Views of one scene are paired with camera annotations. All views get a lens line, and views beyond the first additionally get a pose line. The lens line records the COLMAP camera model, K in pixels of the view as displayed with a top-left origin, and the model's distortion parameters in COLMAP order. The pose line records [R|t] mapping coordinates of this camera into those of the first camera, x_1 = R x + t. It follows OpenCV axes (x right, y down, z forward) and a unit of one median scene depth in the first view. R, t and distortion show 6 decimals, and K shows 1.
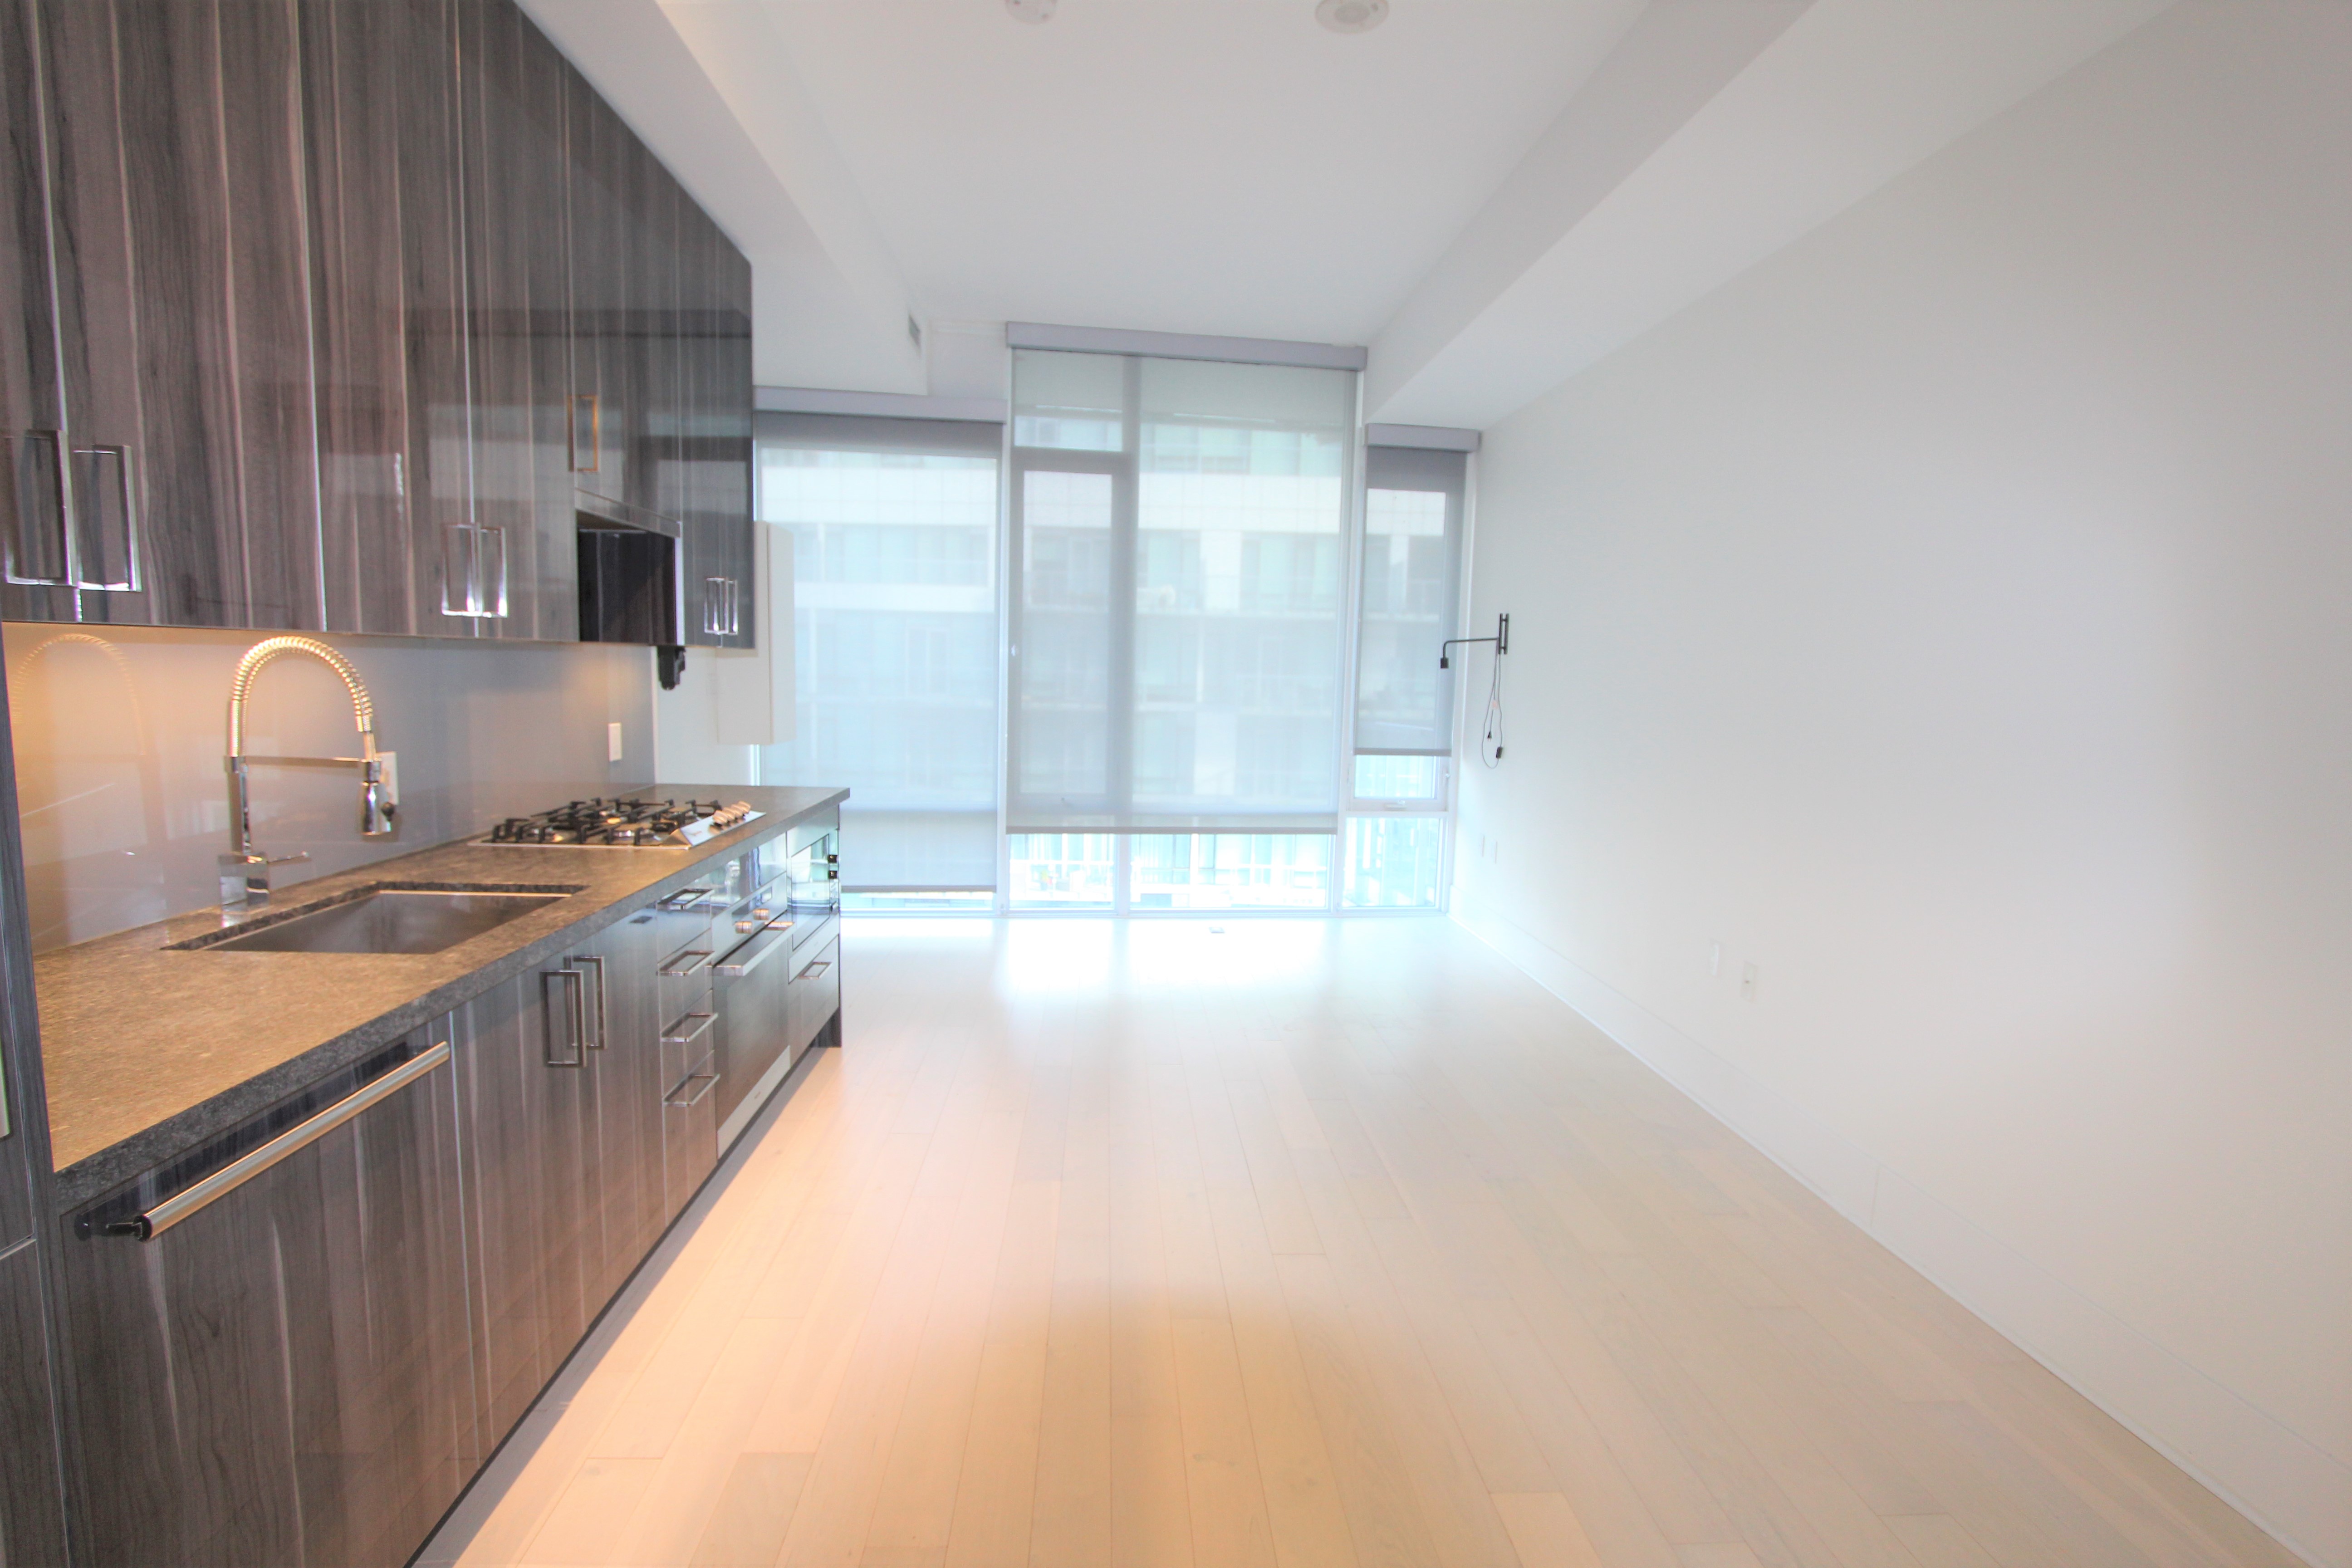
lens RADIAL K [[1088.8, 0, 1176.0], [0, 1088.8, 784.0], [0, 0, 1]] dist [-0.000320, 0.000130]
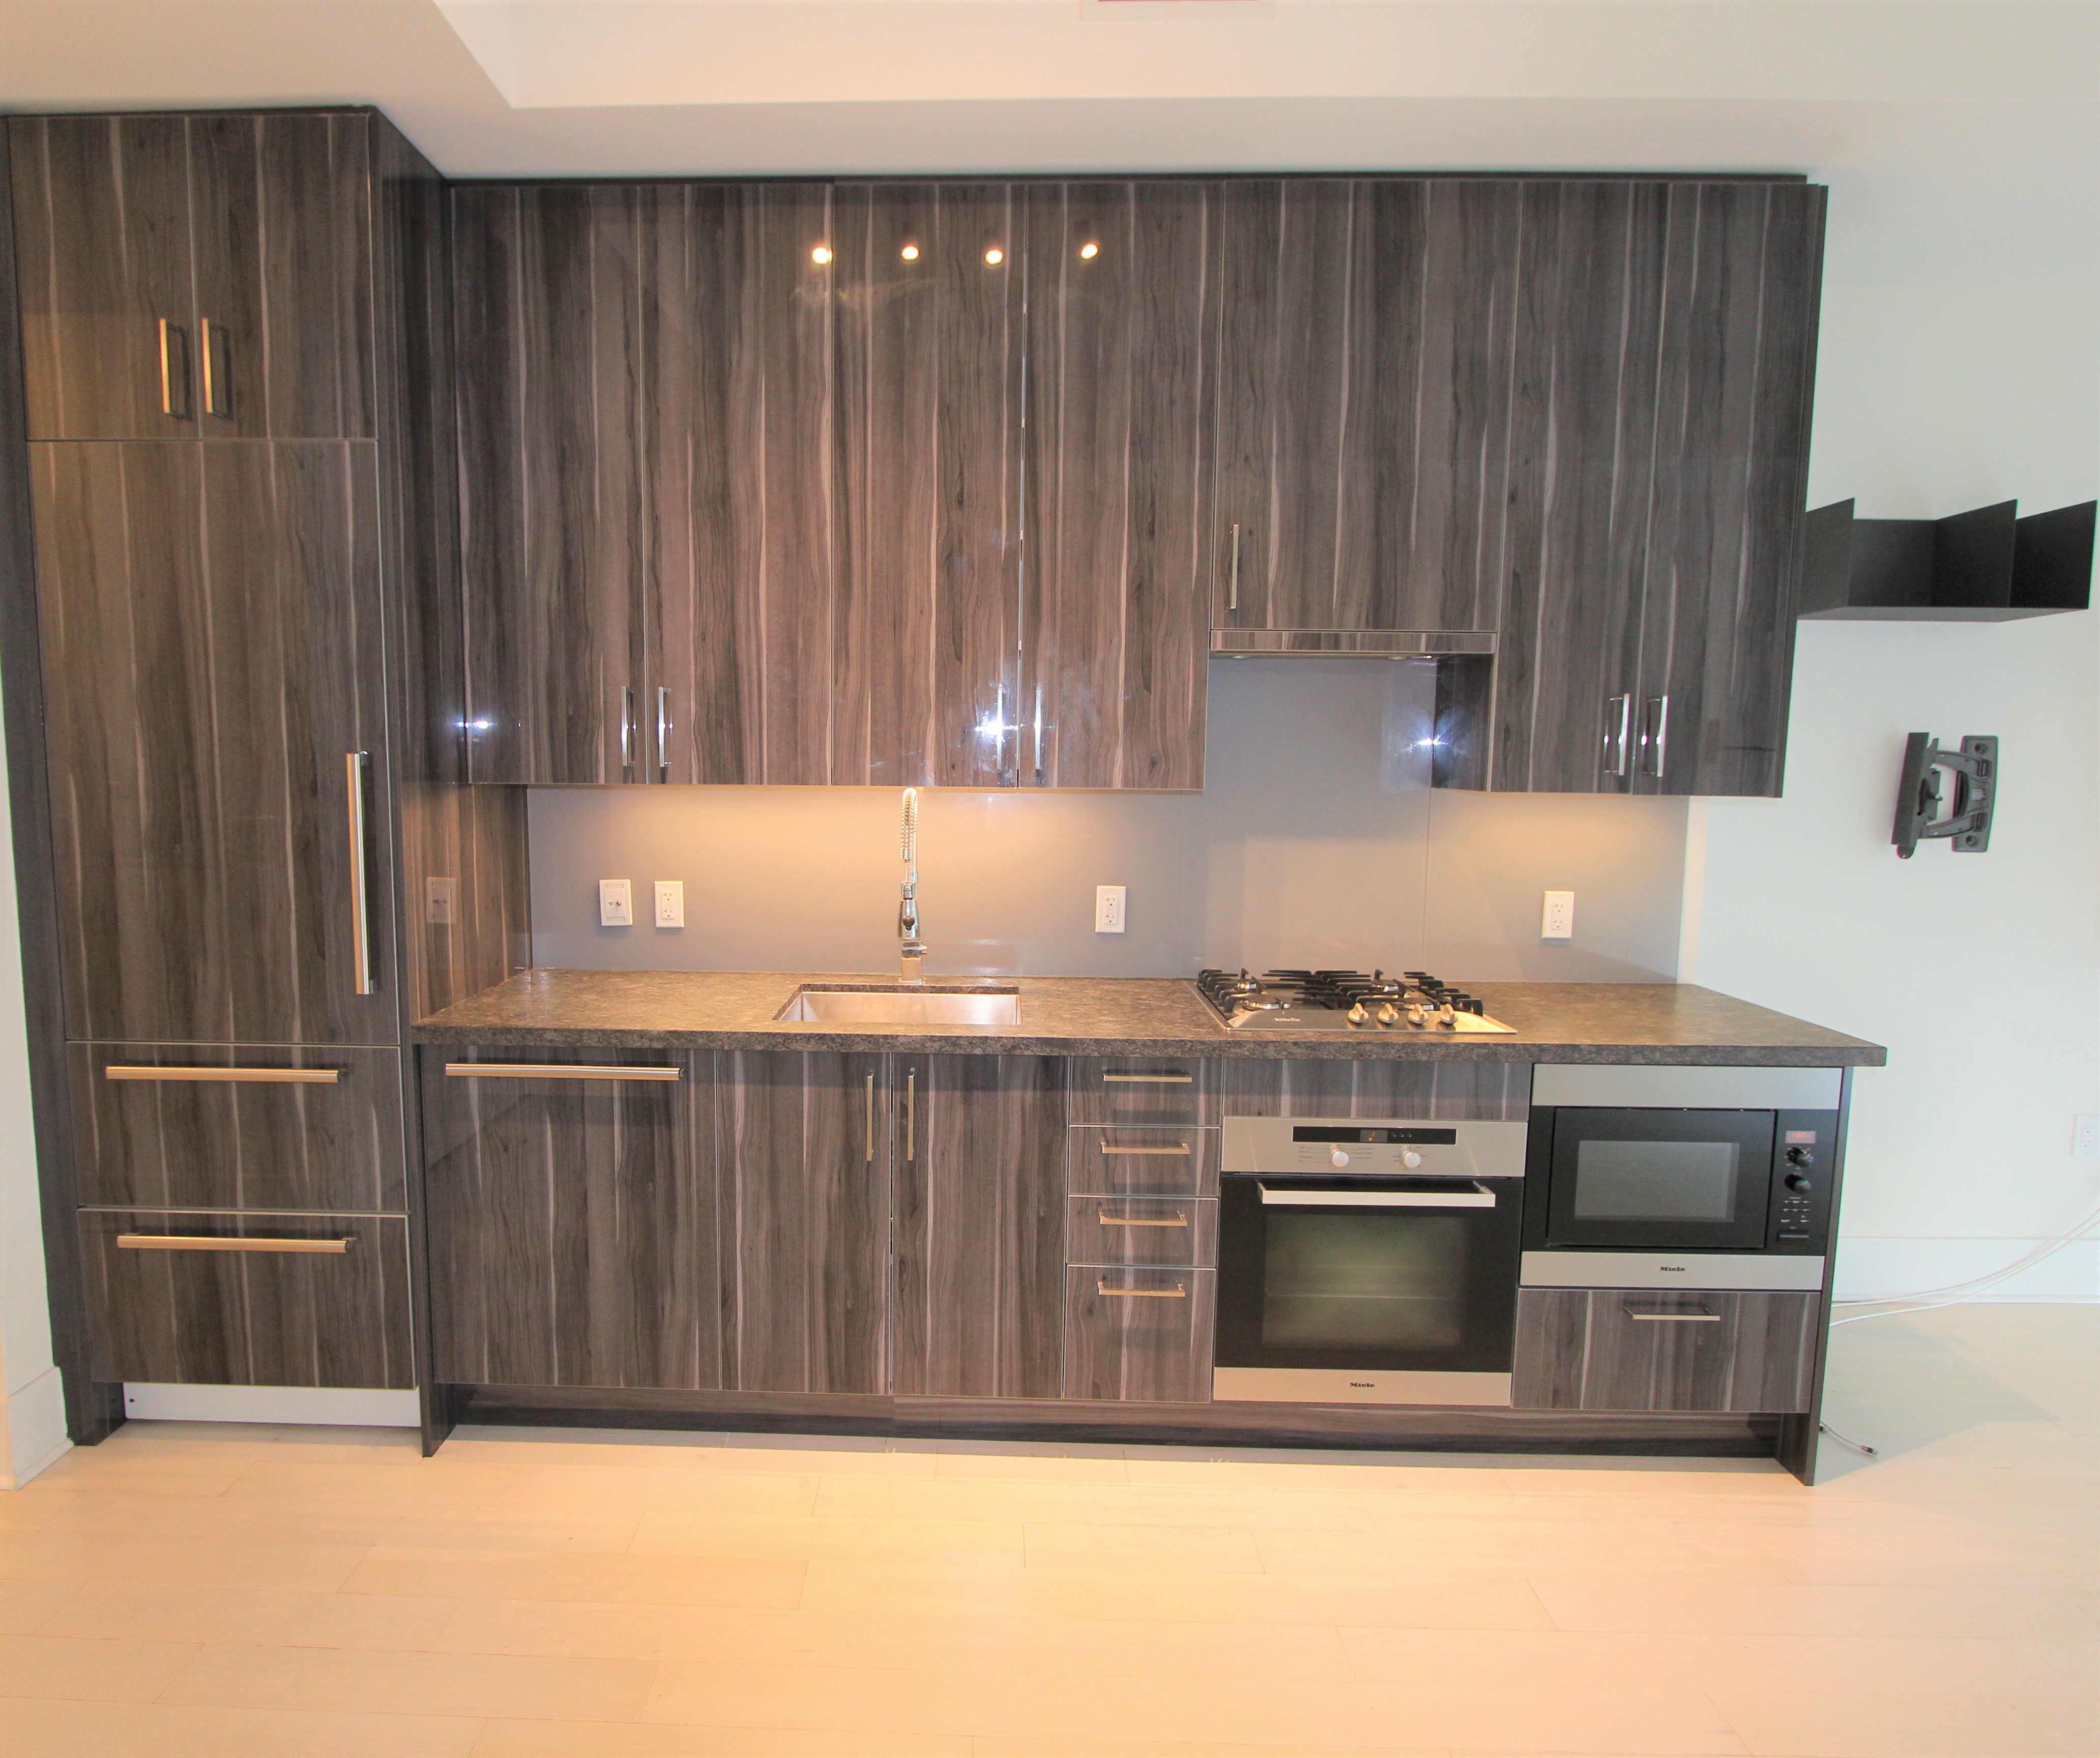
lens RADIAL K [[1221.7, 0, 1044.8], [0, 1221.7, 892.9], [0, 0, 1]] dist [-0.005084, -0.000982]
pose [[-0.099048, 0.075725, -0.992197, 0.907988], [-0.122240, 0.988622, 0.087655, -0.202481], [0.987546, 0.129969, -0.088664, 1.657164]]
